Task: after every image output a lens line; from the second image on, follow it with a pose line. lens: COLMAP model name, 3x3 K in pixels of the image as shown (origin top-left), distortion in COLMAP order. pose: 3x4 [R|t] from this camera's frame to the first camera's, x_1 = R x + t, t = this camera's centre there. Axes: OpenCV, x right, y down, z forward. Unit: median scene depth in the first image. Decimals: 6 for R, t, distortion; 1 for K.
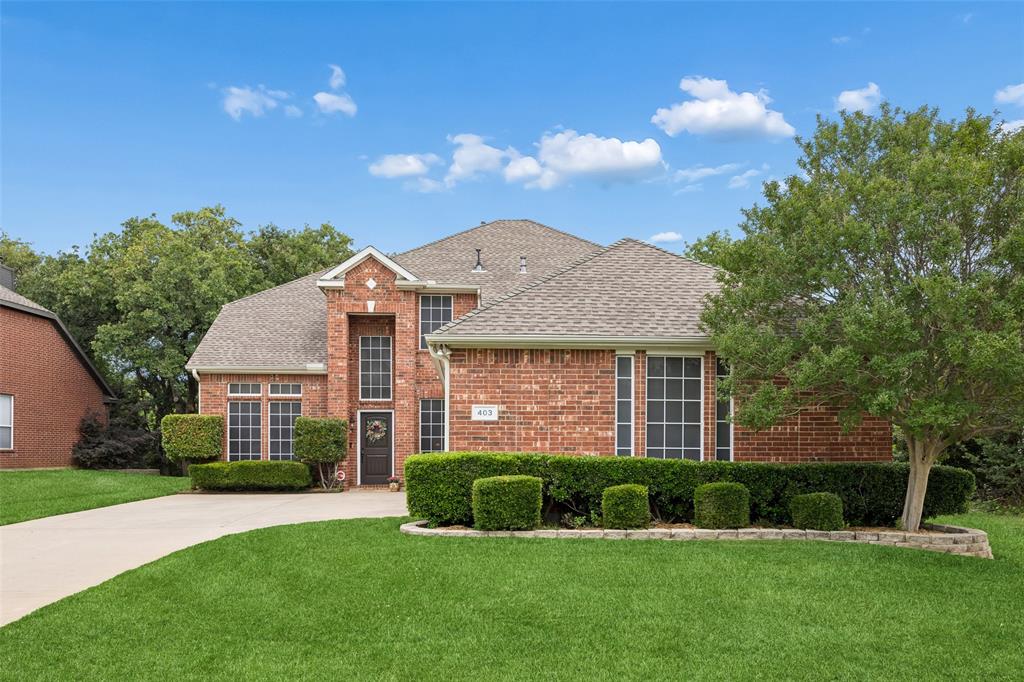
lens RADIAL K [[794.0, 0, 516.7], [0, 794.0, 341.6], [0, 0, 1]] dist [0.003532, 0.000943]
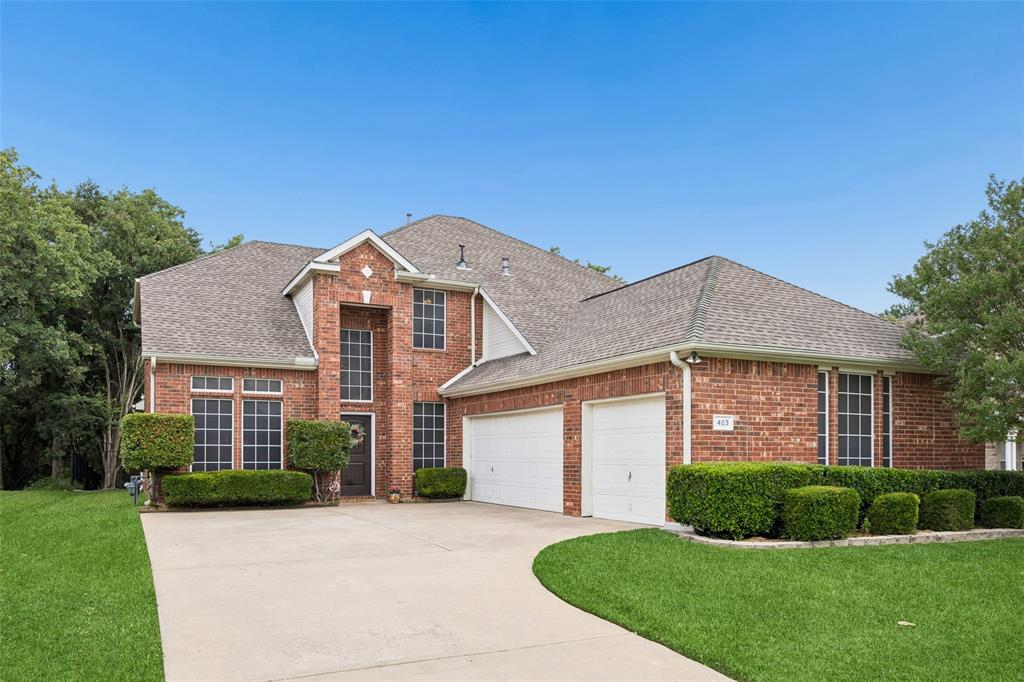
lens RADIAL K [[794.0, 0, 514.4], [0, 794.0, 340.8], [0, 0, 1]] dist [0.003532, 0.000943]
pose [[0.911617, 0.059475, 0.406716, -0.672932], [-0.057377, 0.998202, -0.017364, 0.019249], [-0.407017, -0.007507, 0.913390, 0.195164]]
